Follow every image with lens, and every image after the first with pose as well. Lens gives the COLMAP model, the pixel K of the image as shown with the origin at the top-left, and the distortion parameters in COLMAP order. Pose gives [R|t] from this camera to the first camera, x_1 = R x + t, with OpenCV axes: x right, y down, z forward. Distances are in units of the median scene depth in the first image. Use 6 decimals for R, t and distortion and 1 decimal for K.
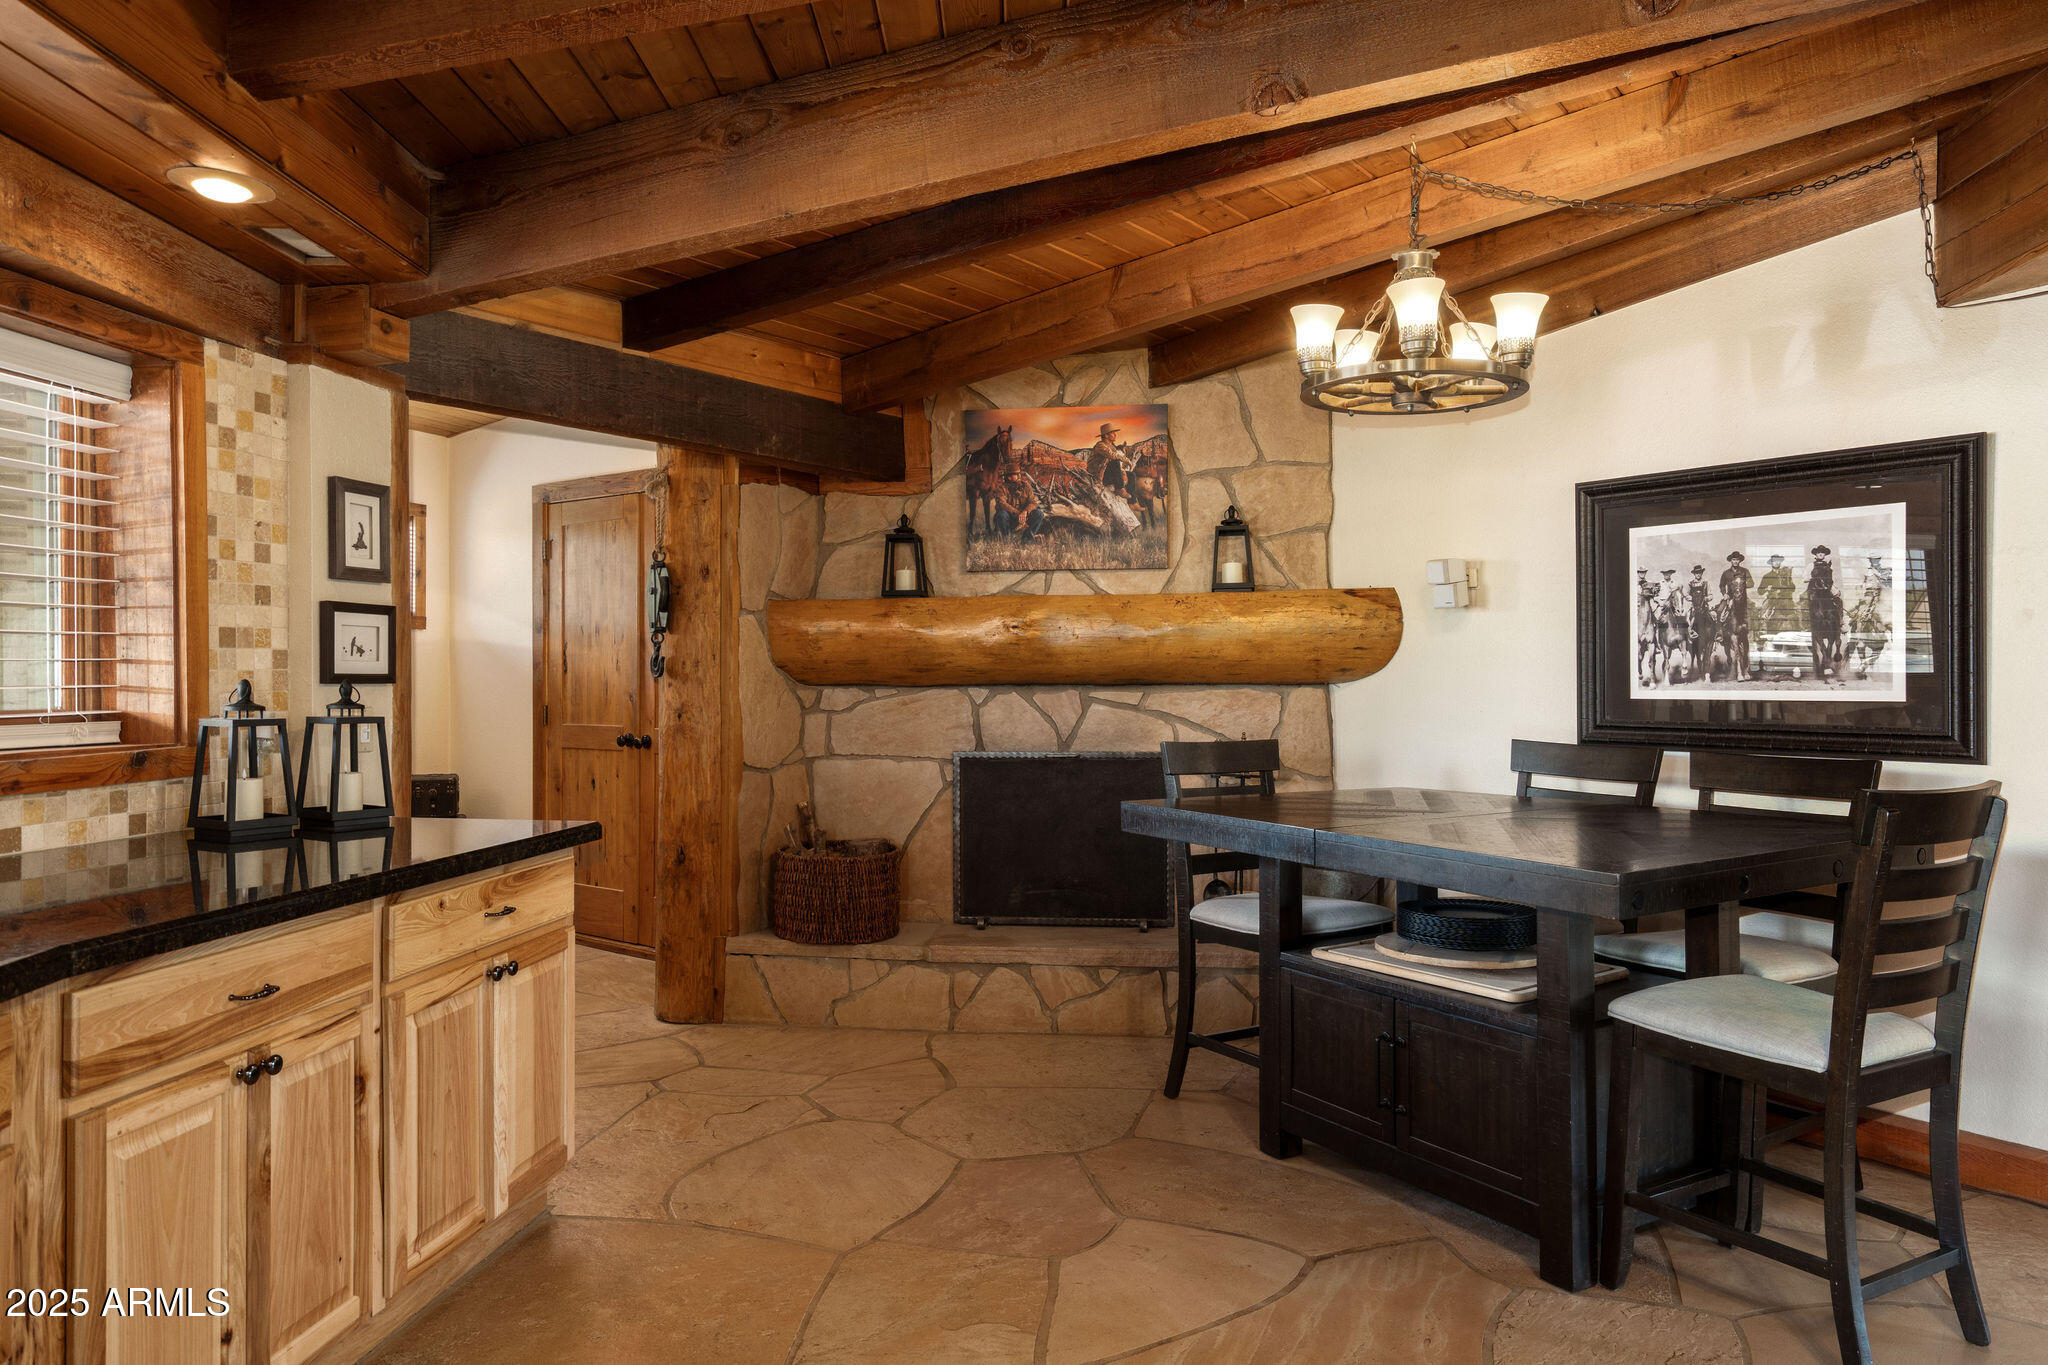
lens RADIAL K [[1336.1, 0, 1024.0], [0, 1336.1, 682.5], [0, 0, 1]] dist [0.000279, -0.000173]
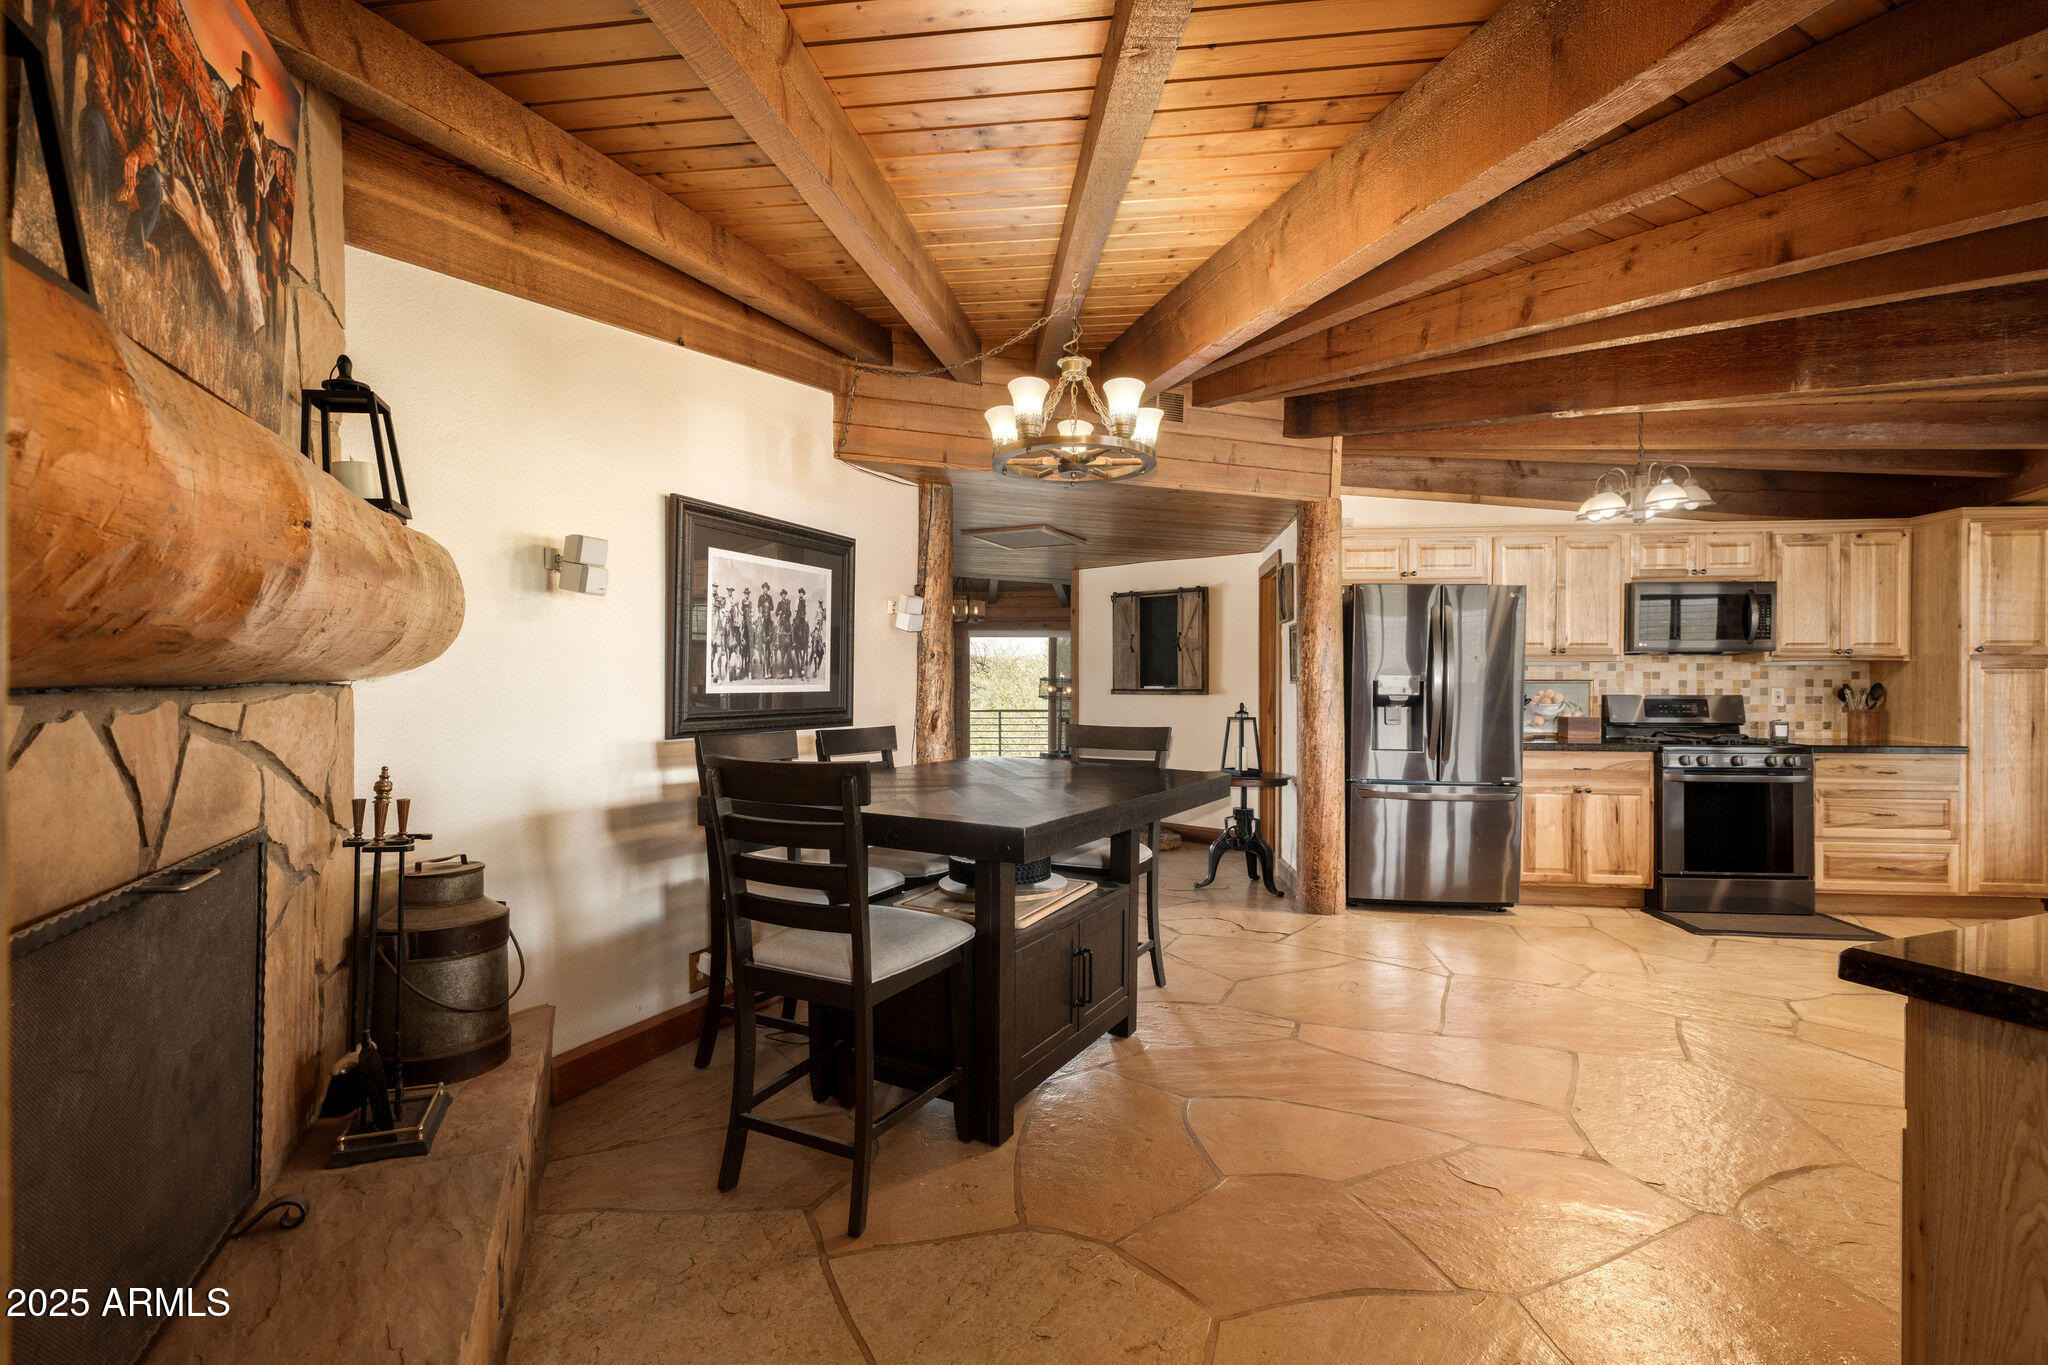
lens RADIAL K [[916.8, 0, 1024.0], [0, 916.8, 682.5], [0, 0, 1]] dist [-0.000152, -0.000031]
pose [[-0.484576, 0.000817, 0.874749, -0.330497], [0.003375, 0.999994, 0.000935, 0.002515], [-0.874743, 0.003406, -0.484576, 1.005594]]
